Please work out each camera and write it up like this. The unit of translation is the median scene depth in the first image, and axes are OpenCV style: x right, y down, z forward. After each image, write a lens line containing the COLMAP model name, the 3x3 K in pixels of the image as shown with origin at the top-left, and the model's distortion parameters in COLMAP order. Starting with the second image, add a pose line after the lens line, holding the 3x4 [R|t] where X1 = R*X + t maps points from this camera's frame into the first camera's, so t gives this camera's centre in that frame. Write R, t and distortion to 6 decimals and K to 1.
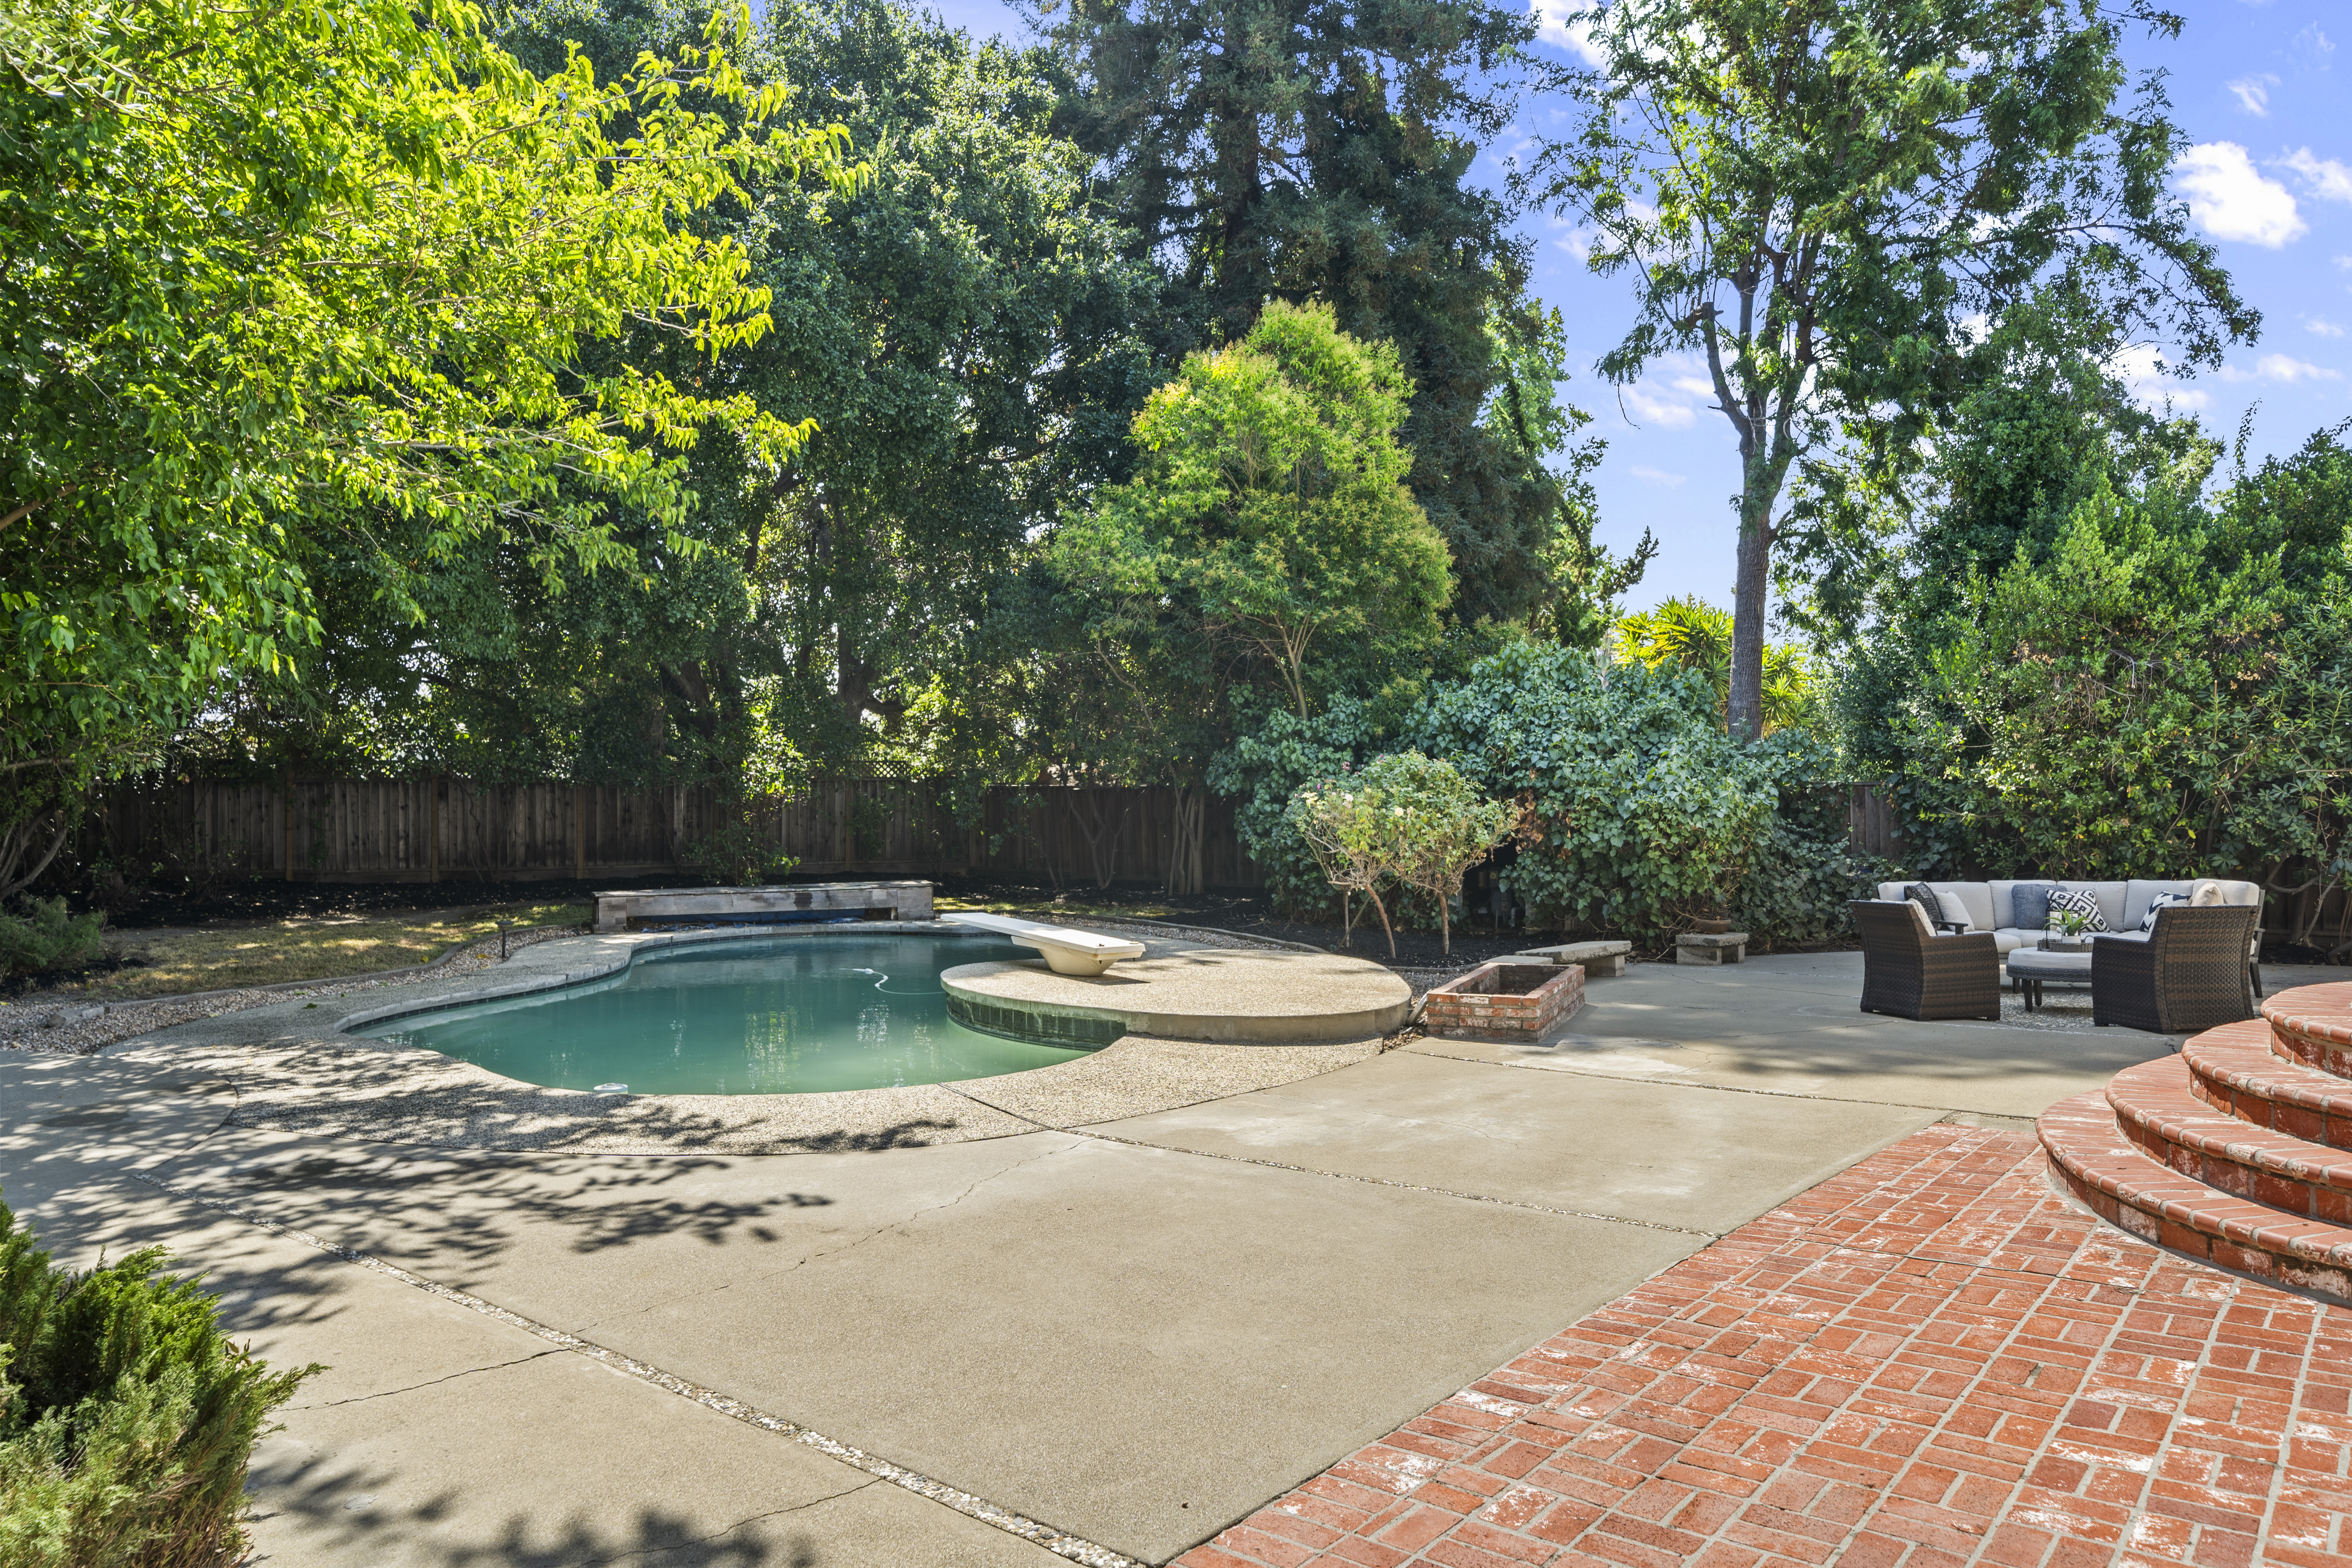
lens RADIAL K [[1506.6, 0, 1176.0], [0, 1506.6, 789.7], [0, 0, 1]] dist [0.004389, 0.000486]
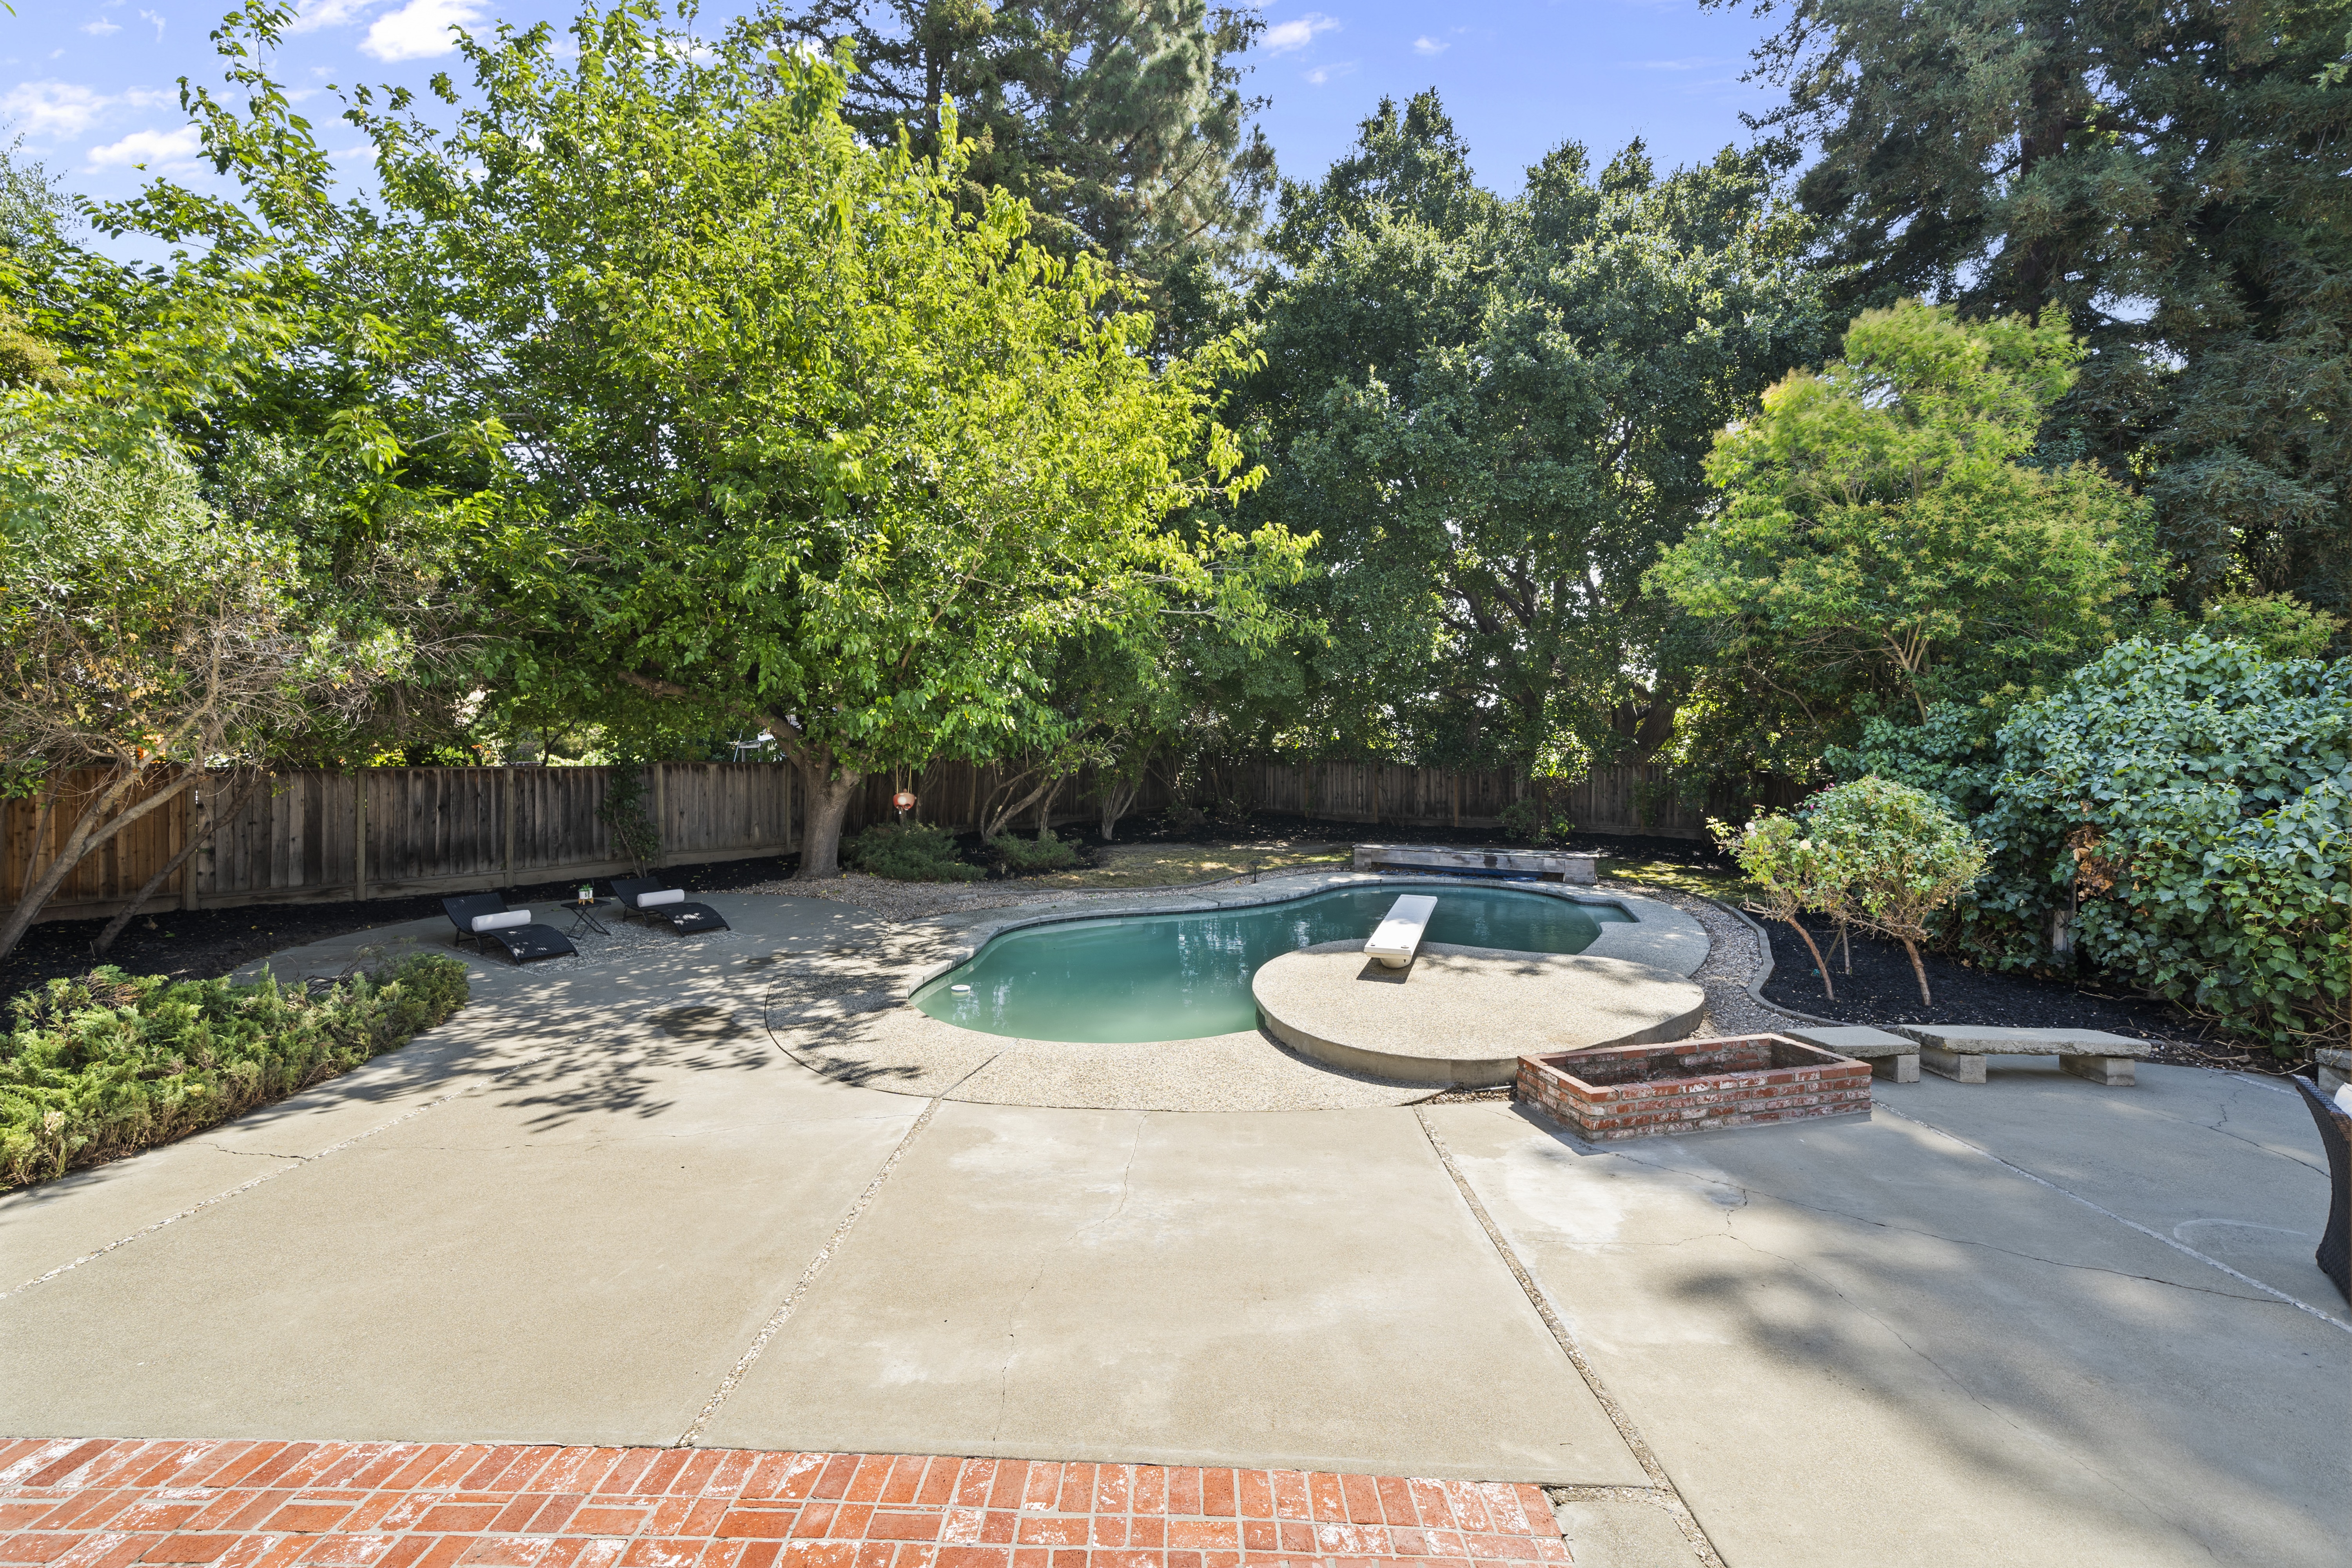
lens RADIAL K [[980.1, 0, 1167.8], [0, 980.1, 731.1], [0, 0, 1]] dist [0.004213, 0.000628]
pose [[0.638388, -0.005534, -0.769695, 0.281401], [-0.006121, 0.999906, -0.012266, -0.035419], [0.769691, 0.012541, 0.638294, 0.236986]]
